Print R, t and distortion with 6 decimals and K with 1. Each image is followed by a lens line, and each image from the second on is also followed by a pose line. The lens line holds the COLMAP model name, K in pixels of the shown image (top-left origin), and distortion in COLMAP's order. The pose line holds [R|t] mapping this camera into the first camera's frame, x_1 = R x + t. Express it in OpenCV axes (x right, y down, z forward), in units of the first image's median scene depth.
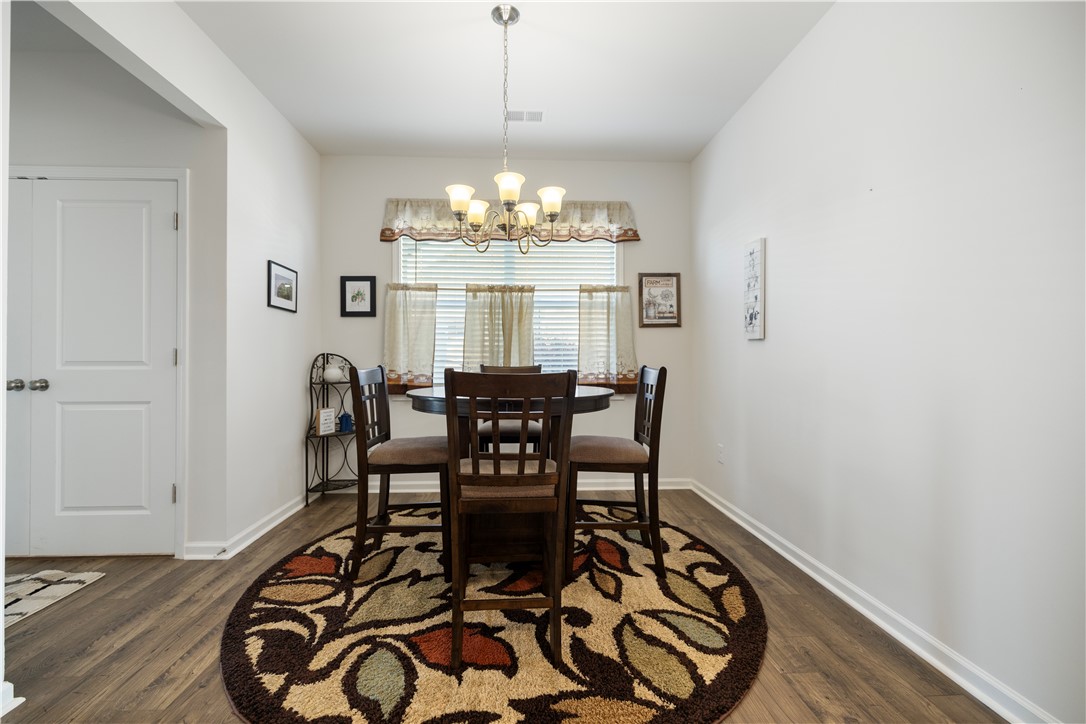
lens RADIAL K [[467.3, 0, 535.9], [0, 467.3, 354.0], [0, 0, 1]] dist [0.000334, 0.000000]
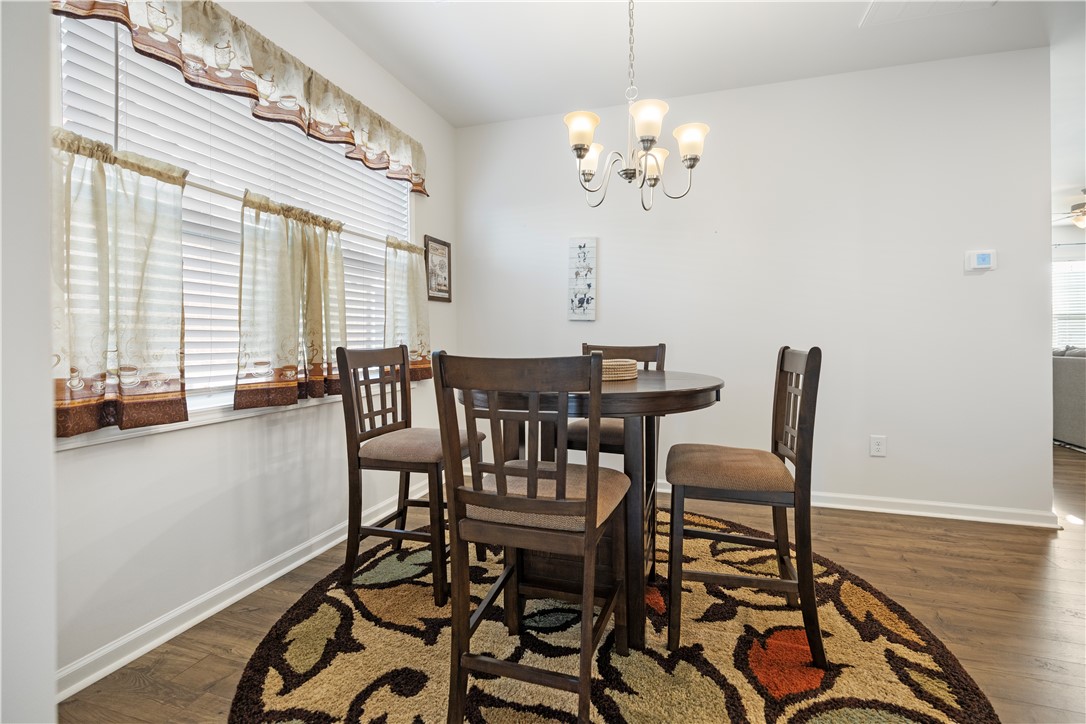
lens RADIAL K [[485.8, 0, 544.7], [0, 485.8, 333.4], [0, 0, 1]] dist [0.000611, 0.000140]
pose [[0.320248, 0.005835, 0.947316, -0.548577], [-0.008008, 0.999962, -0.003453, 0.005152], [-0.947300, -0.006481, 0.320282, 0.526804]]
